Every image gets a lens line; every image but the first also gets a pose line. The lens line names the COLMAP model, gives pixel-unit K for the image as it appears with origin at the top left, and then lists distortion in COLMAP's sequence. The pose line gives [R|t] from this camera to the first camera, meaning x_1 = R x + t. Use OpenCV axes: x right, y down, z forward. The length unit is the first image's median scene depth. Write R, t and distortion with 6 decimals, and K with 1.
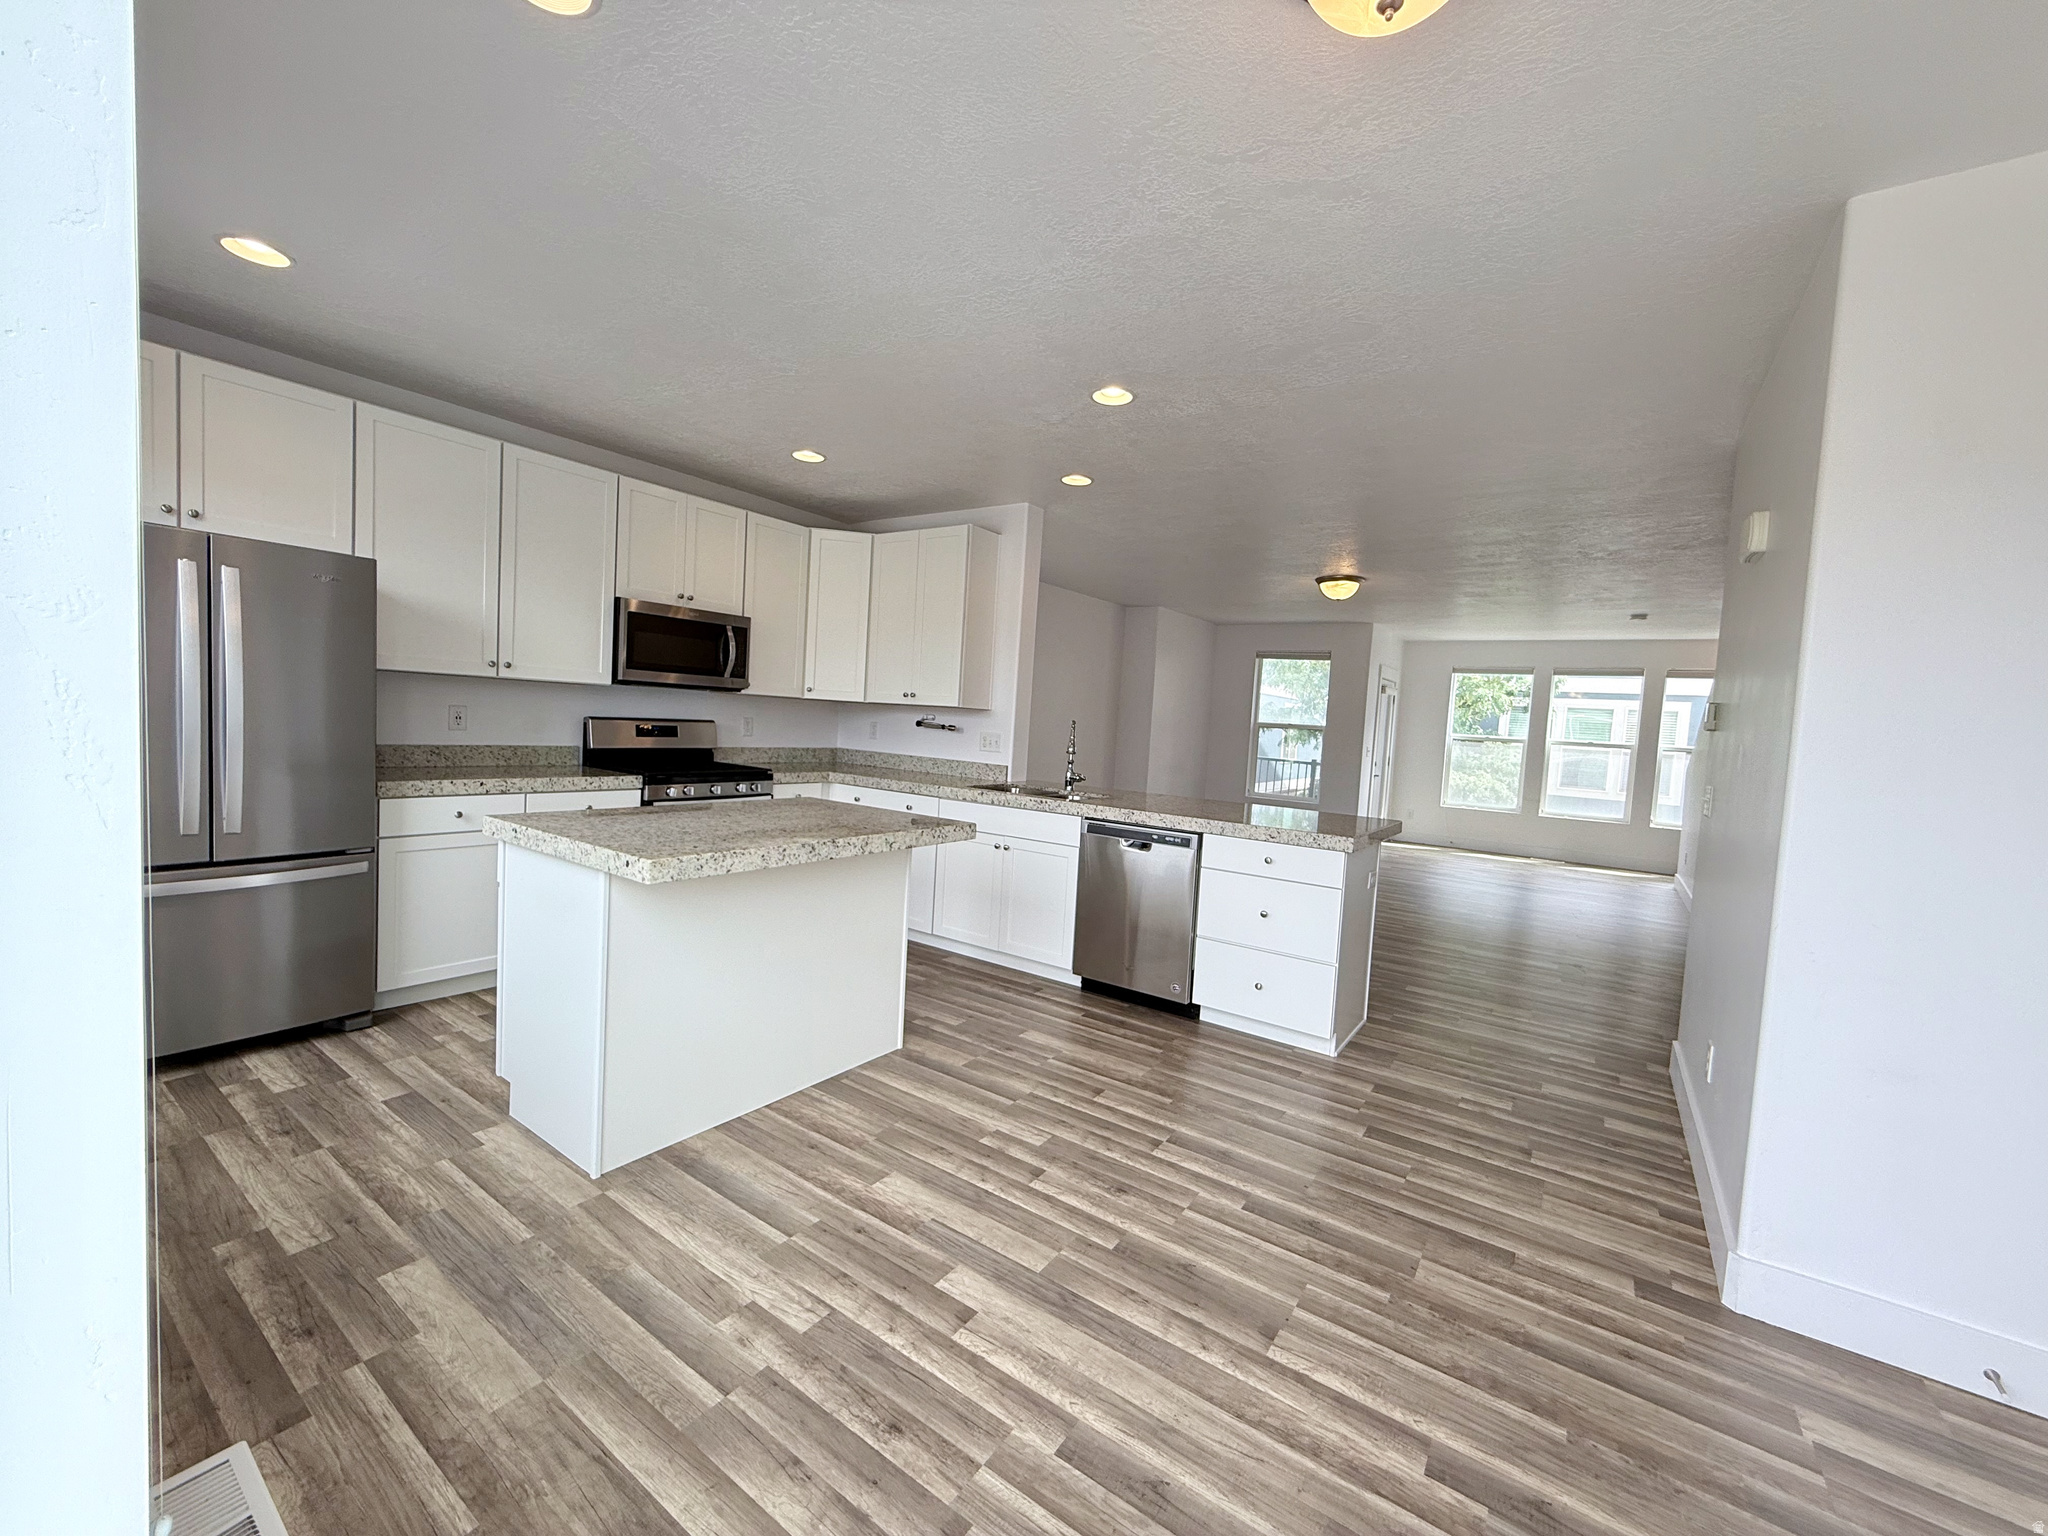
lens RADIAL K [[816.5, 0, 1018.9], [0, 816.5, 767.6], [0, 0, 1]] dist [-0.001508, 0.000763]
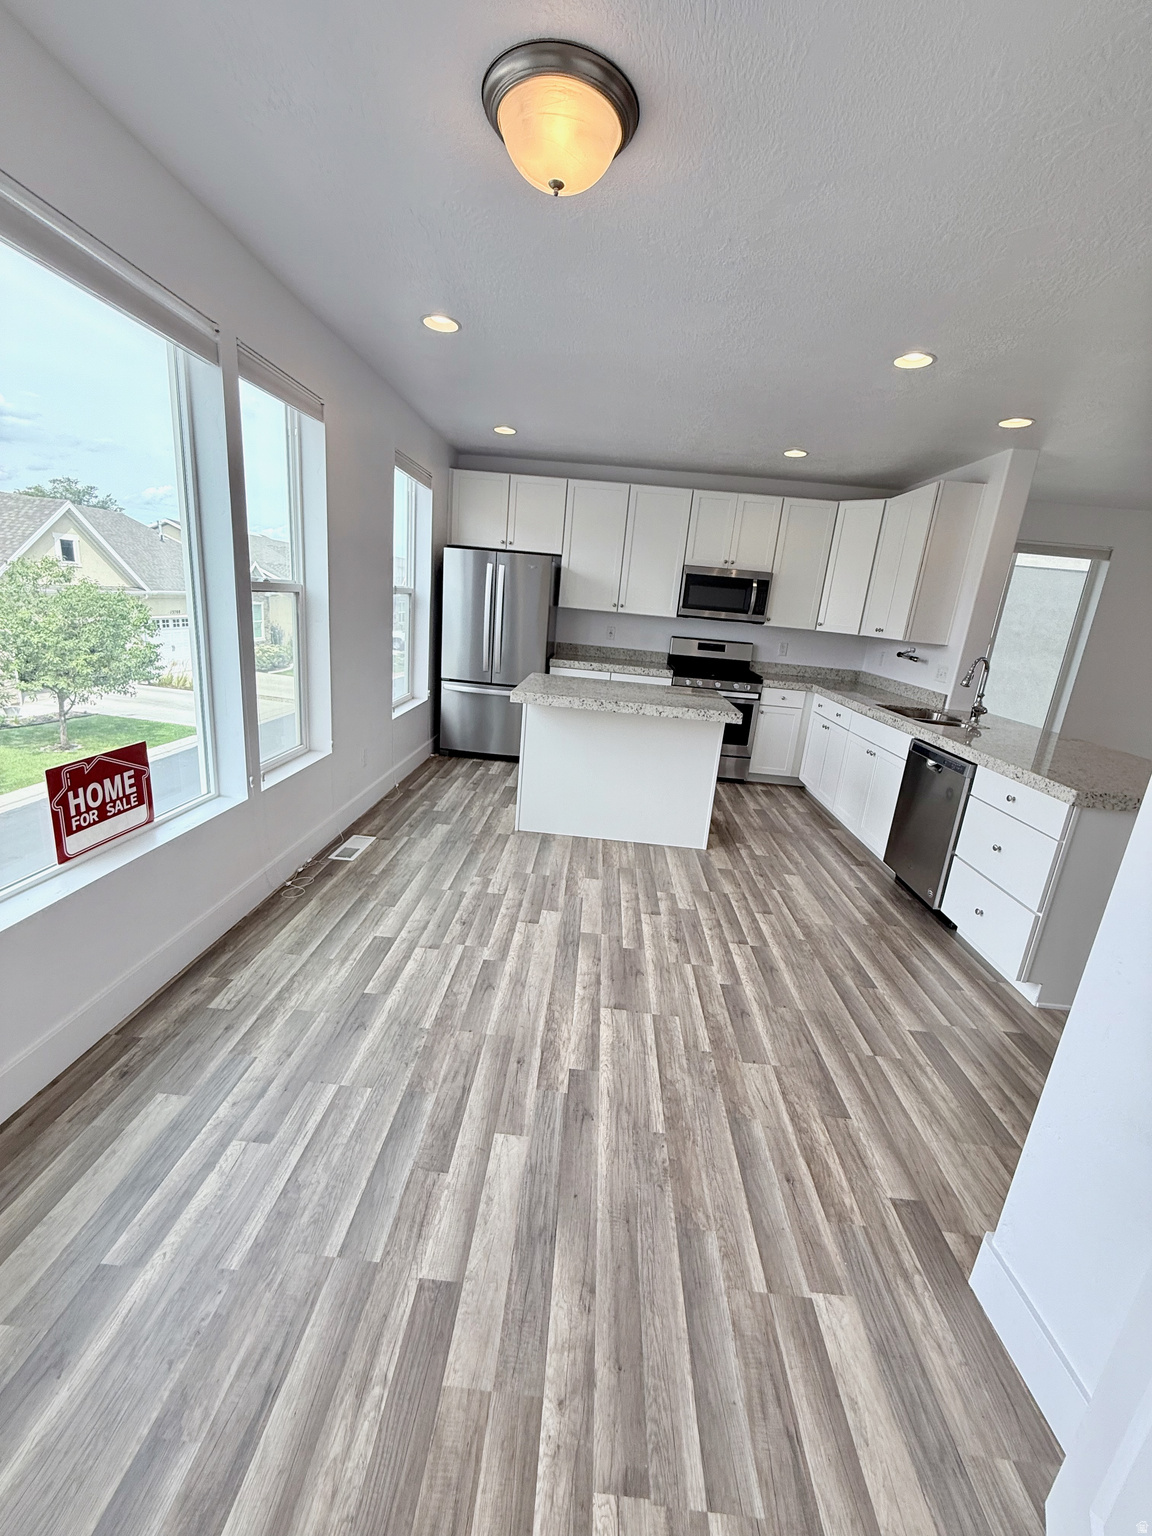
lens RADIAL K [[612.3, 0, 577.8], [0, 612.3, 763.6], [0, 0, 1]] dist [-0.001508, 0.000763]
pose [[0.537502, 0.207648, -0.817297, 0.895786], [-0.107442, 0.978173, 0.177861, -0.010521], [0.836390, -0.007789, 0.548080, 0.180887]]
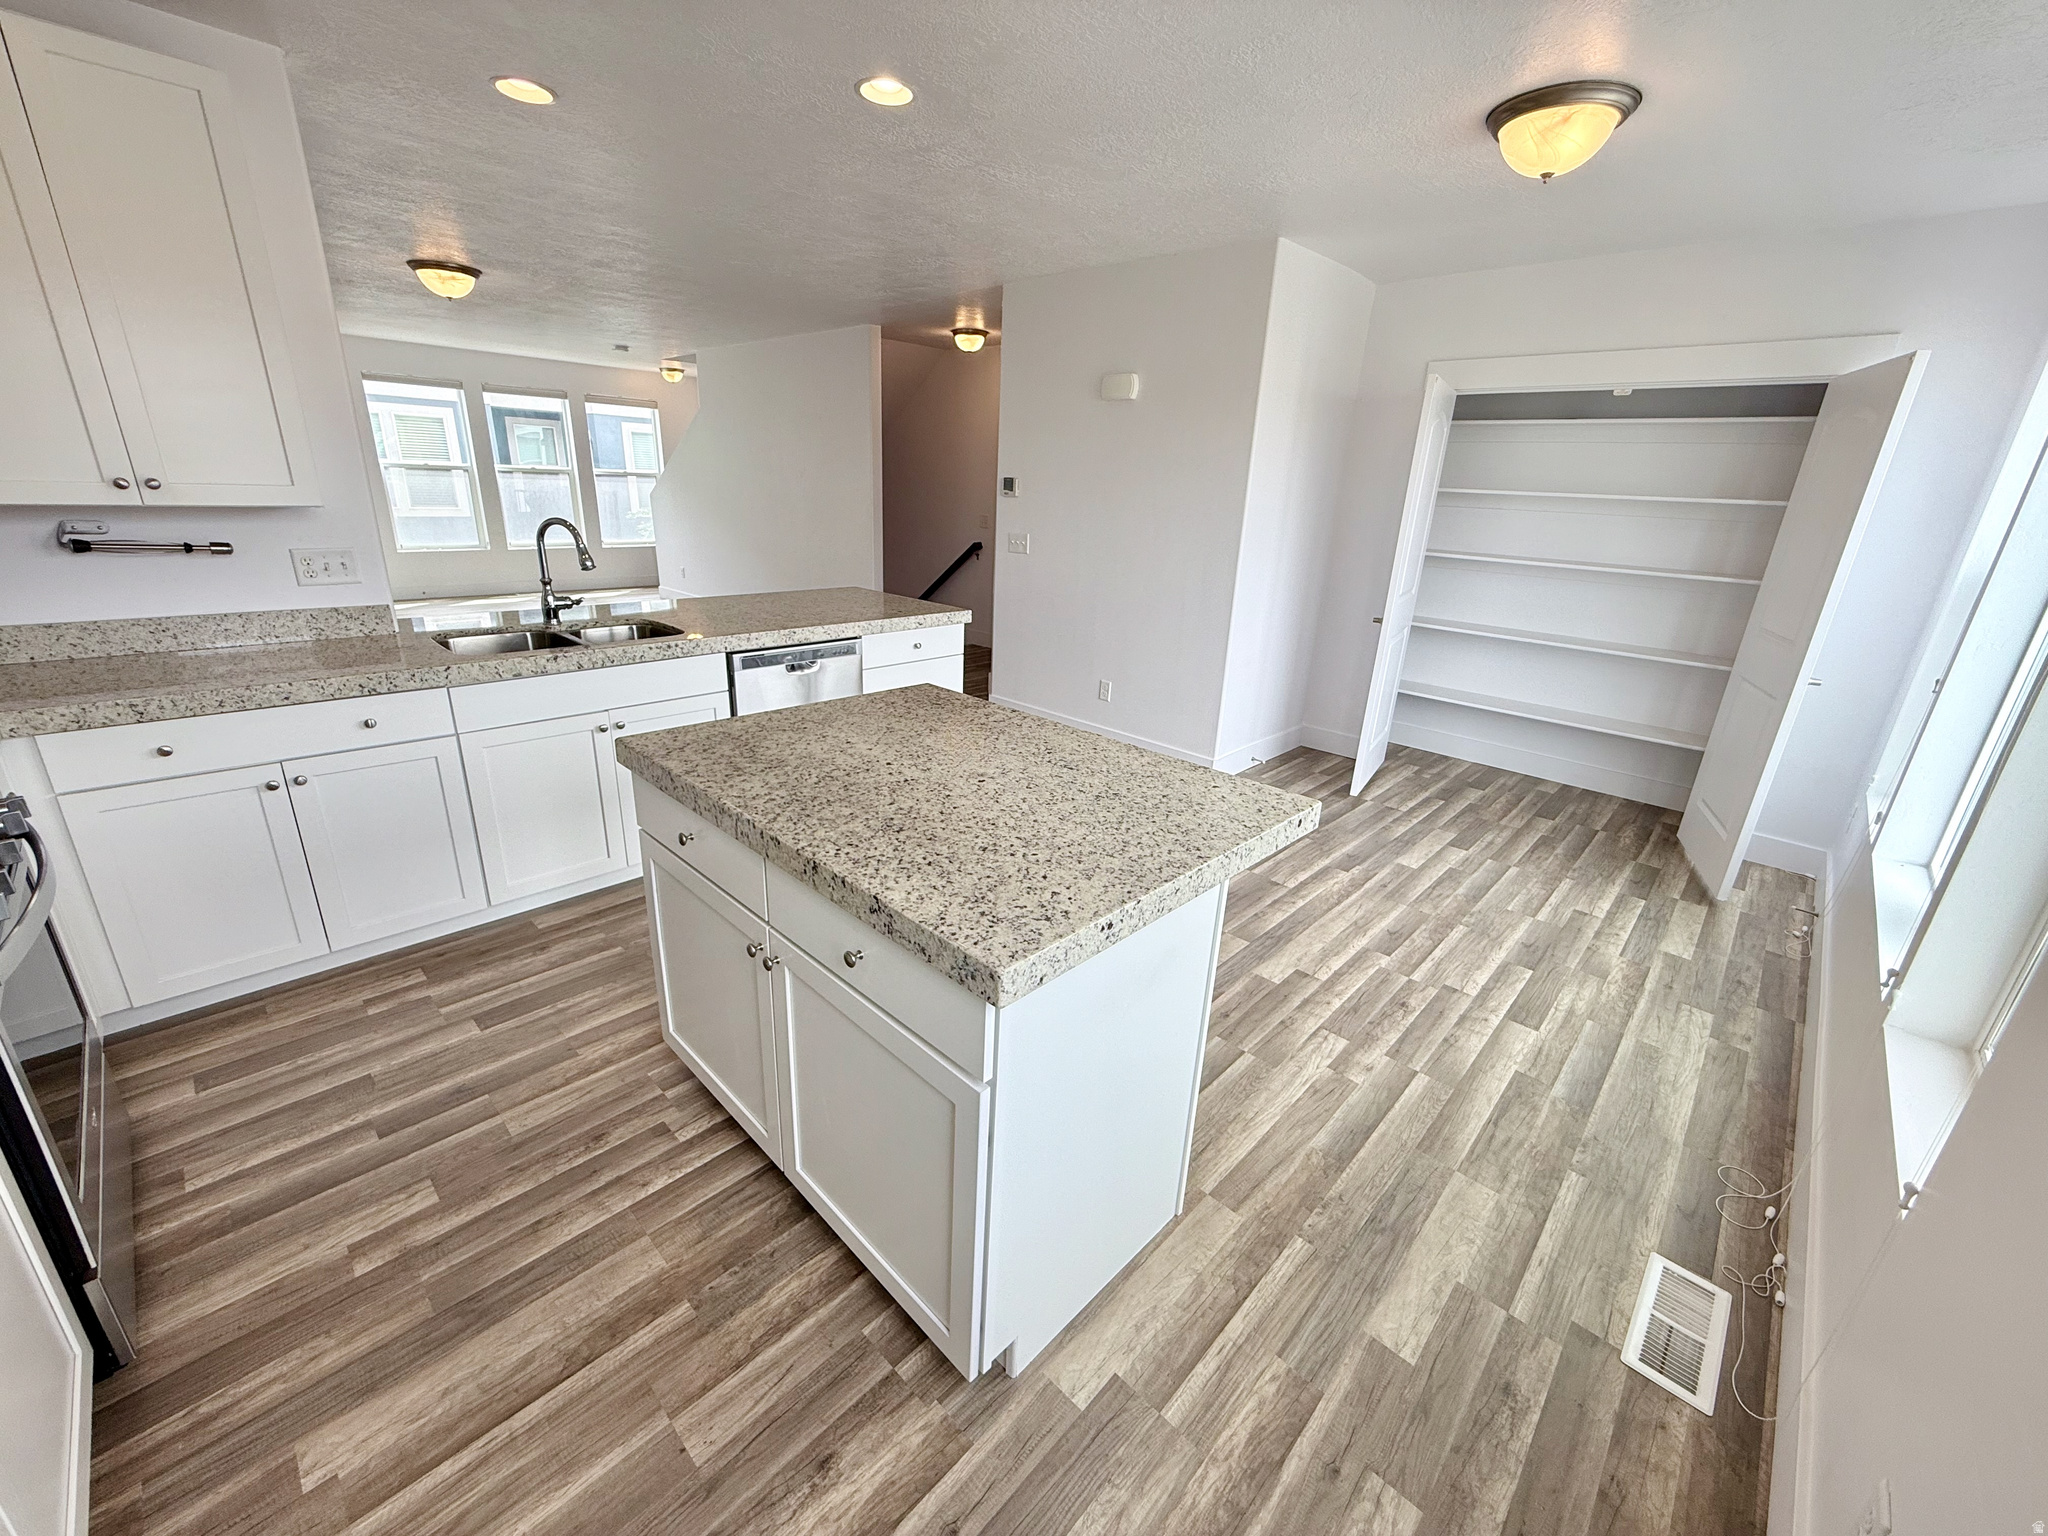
lens RADIAL K [[816.5, 0, 1018.9], [0, 816.5, 767.6], [0, 0, 1]] dist [-0.001508, 0.000763]
pose [[0.156092, -0.375523, 0.913574, -1.048729], [0.027007, 0.926188, 0.376093, -0.205037], [-0.987373, -0.034032, 0.154712, 0.977104]]
